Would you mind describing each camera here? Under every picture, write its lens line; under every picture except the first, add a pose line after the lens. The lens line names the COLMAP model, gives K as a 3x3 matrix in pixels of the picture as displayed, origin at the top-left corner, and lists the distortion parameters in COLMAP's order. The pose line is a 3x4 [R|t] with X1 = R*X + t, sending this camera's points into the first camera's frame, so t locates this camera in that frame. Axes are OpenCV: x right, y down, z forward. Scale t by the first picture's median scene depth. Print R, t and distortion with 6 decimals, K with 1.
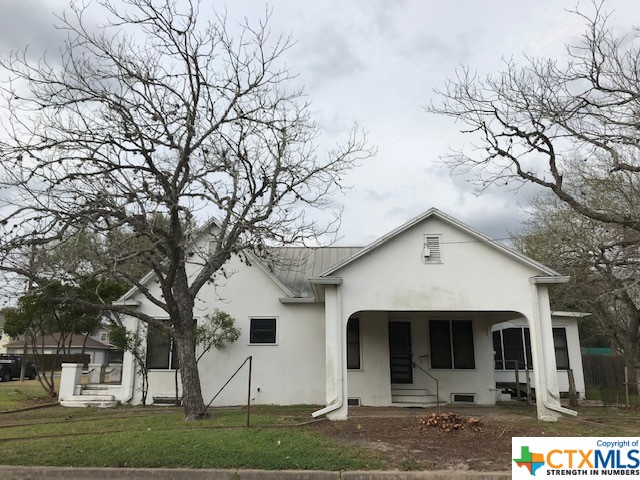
lens RADIAL K [[524.5, 0, 318.6], [0, 524.5, 237.9], [0, 0, 1]] dist [0.092125, -0.180953]
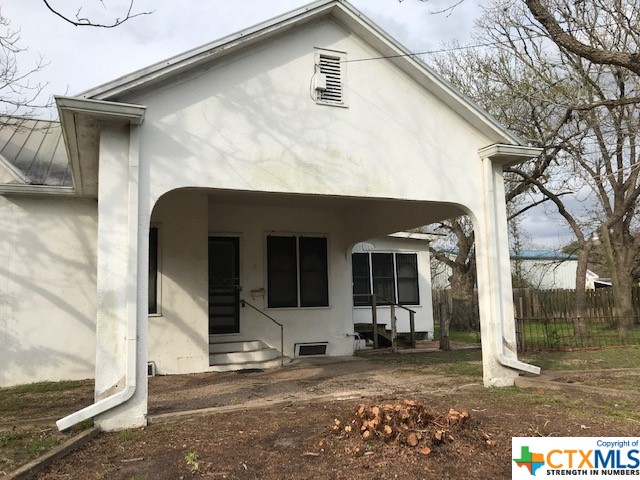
lens RADIAL K [[524.5, 0, 318.6], [0, 524.5, 237.9], [0, 0, 1]] dist [0.092125, -0.180953]
pose [[0.910125, 0.026404, 0.413492, -0.001275], [-0.069040, 0.993680, 0.088510, 0.104739], [-0.408542, -0.109103, 0.906196, 0.417295]]
